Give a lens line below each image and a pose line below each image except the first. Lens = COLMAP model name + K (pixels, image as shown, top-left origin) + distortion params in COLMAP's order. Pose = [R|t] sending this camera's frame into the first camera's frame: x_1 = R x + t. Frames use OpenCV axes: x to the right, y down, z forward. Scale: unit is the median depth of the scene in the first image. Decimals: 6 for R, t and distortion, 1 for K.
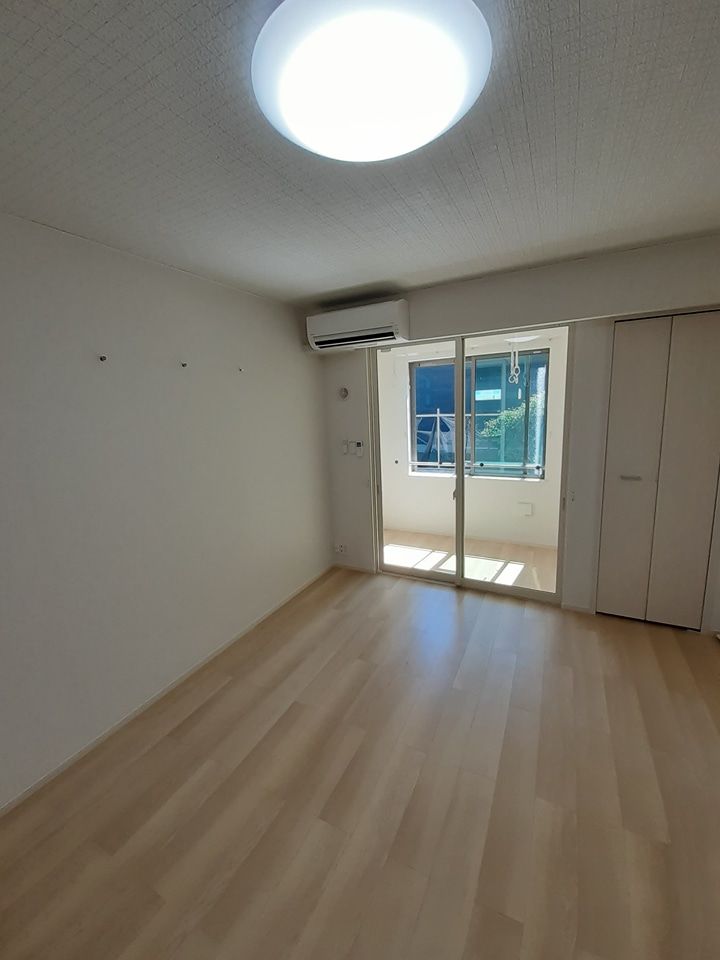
lens RADIAL K [[385.0, 0, 359.0], [0, 385.0, 472.0], [0, 0, 1]] dist [-0.001987, -0.000388]
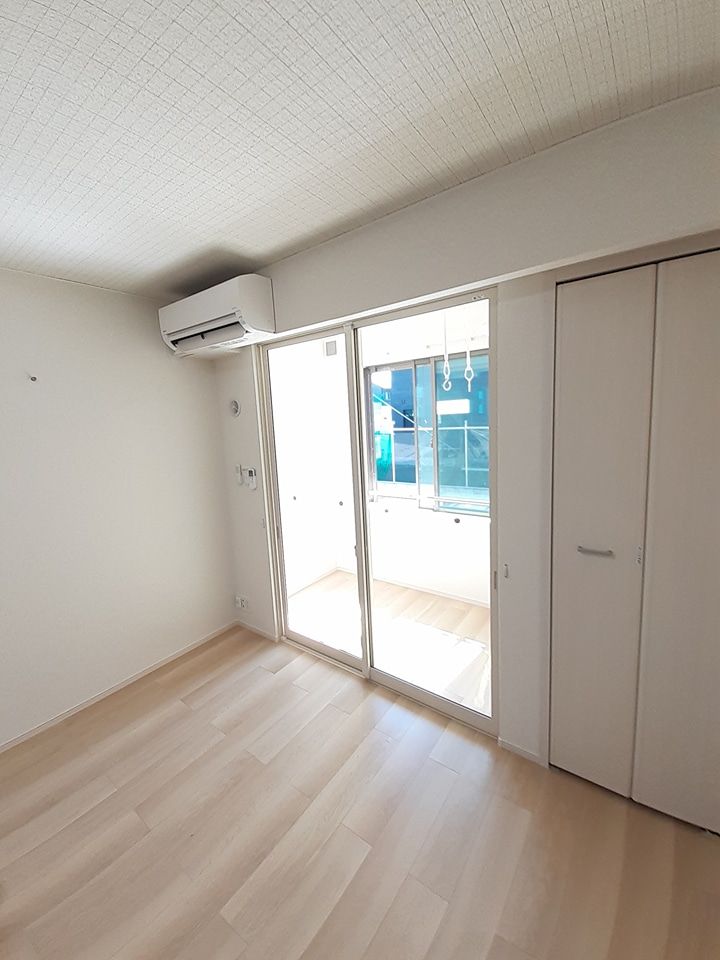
lens RADIAL K [[385.0, 0, 359.0], [0, 385.0, 472.0], [0, 0, 1]] dist [-0.001987, -0.000388]
pose [[0.986993, 0.019020, -0.159633, 0.349059], [-0.023050, 0.999460, -0.023433, -0.064522], [0.159101, 0.026808, 0.986898, 0.290355]]
